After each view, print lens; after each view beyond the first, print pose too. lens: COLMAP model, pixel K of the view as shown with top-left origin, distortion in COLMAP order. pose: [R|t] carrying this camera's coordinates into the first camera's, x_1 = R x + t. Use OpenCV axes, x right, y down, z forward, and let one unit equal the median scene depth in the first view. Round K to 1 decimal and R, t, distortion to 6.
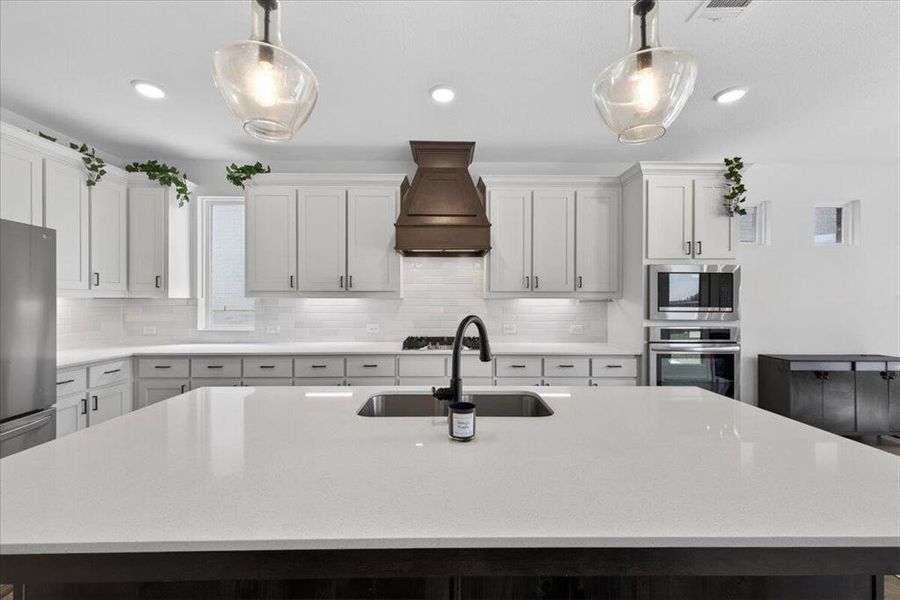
lens RADIAL K [[375.1, 0, 449.5], [0, 375.1, 296.6], [0, 0, 1]] dist [0.018004, -0.004391]
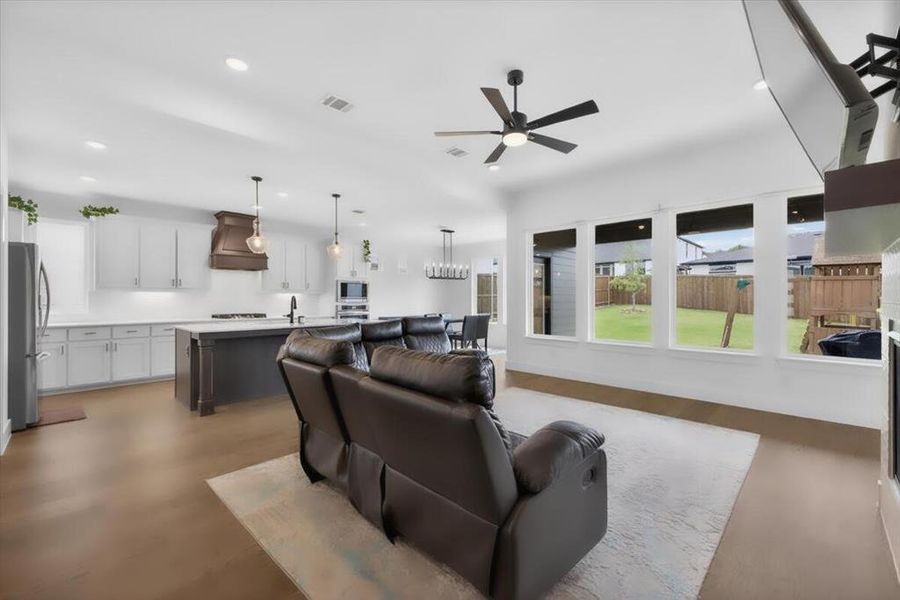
lens RADIAL K [[375.1, 0, 452.9], [0, 375.1, 296.3], [0, 0, 1]] dist [0.018004, -0.004391]
pose [[0.707984, 0.002826, 0.706222, -0.654516], [0.001321, 0.999985, -0.005326, 0.038091], [-0.706227, 0.004703, 0.707970, -1.242196]]
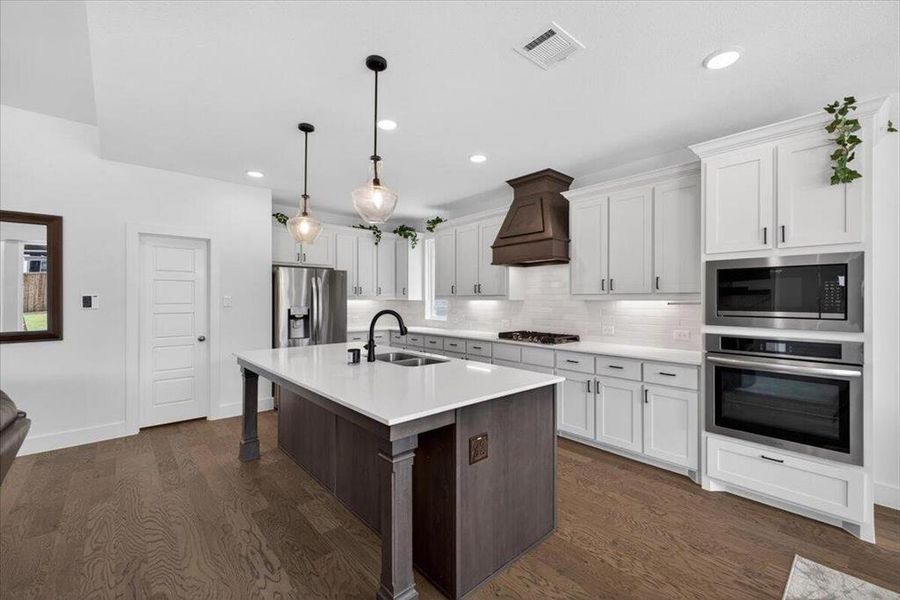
lens RADIAL K [[375.1, 0, 450.7], [0, 375.1, 298.7], [0, 0, 1]] dist [0.018004, -0.004391]
pose [[0.653077, -0.004245, -0.757280, 0.790835], [0.004125, 0.999989, -0.002049, 0.000512], [0.757280, -0.001786, 0.653088, -0.007719]]
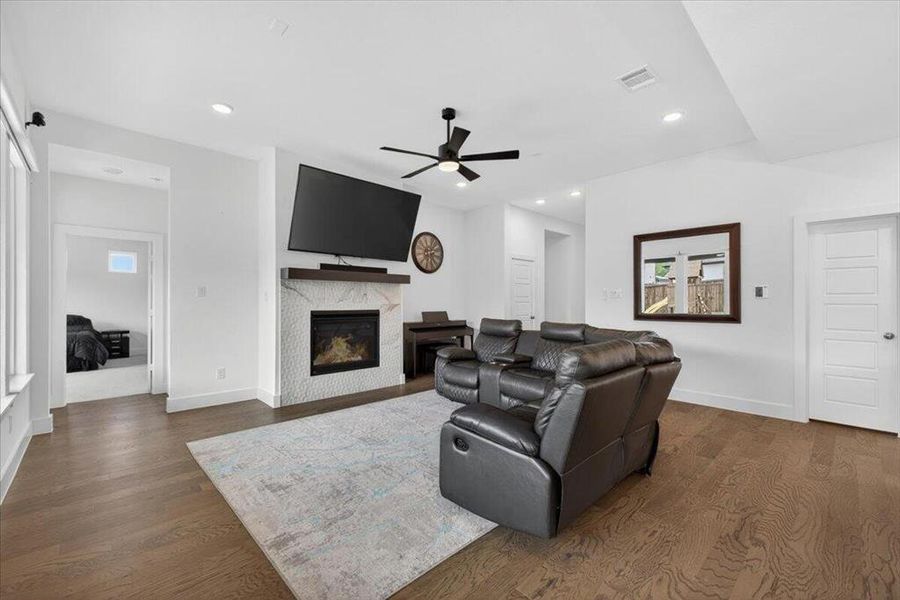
lens RADIAL K [[375.1, 0, 449.0], [0, 375.1, 298.3], [0, 0, 1]] dist [0.018004, -0.004391]
pose [[-0.739180, -0.009099, -0.673447, 0.891929], [-0.001279, 0.999926, -0.012106, 0.041437], [0.673507, -0.008088, -0.739136, 0.156182]]
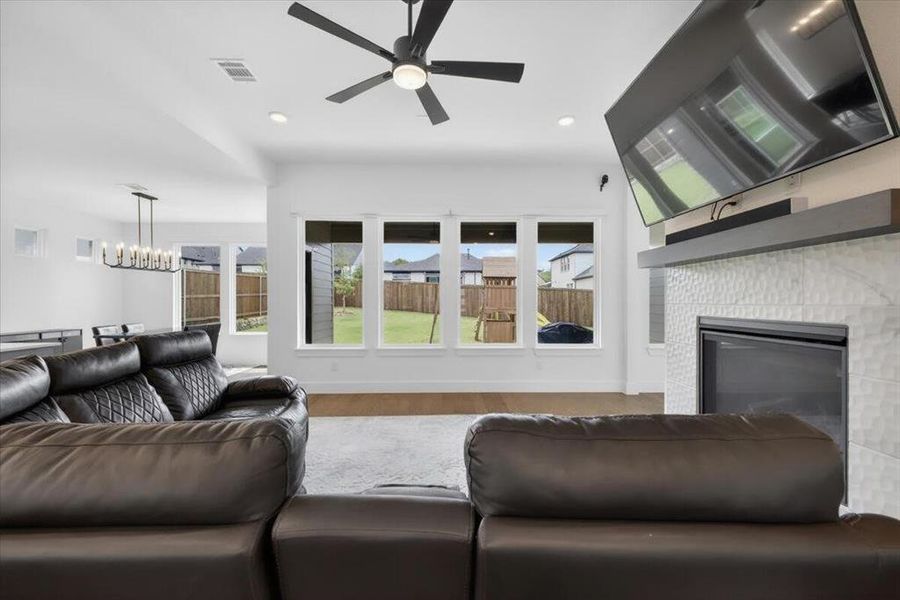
lens RADIAL K [[375.1, 0, 449.3], [0, 375.1, 303.7], [0, 0, 1]] dist [0.018004, -0.004391]
pose [[0.000010, -0.007463, 0.999972, -0.554387], [-0.000568, 0.999972, 0.007463, 0.039247], [-1.000000, -0.000568, 0.000006, -0.748904]]
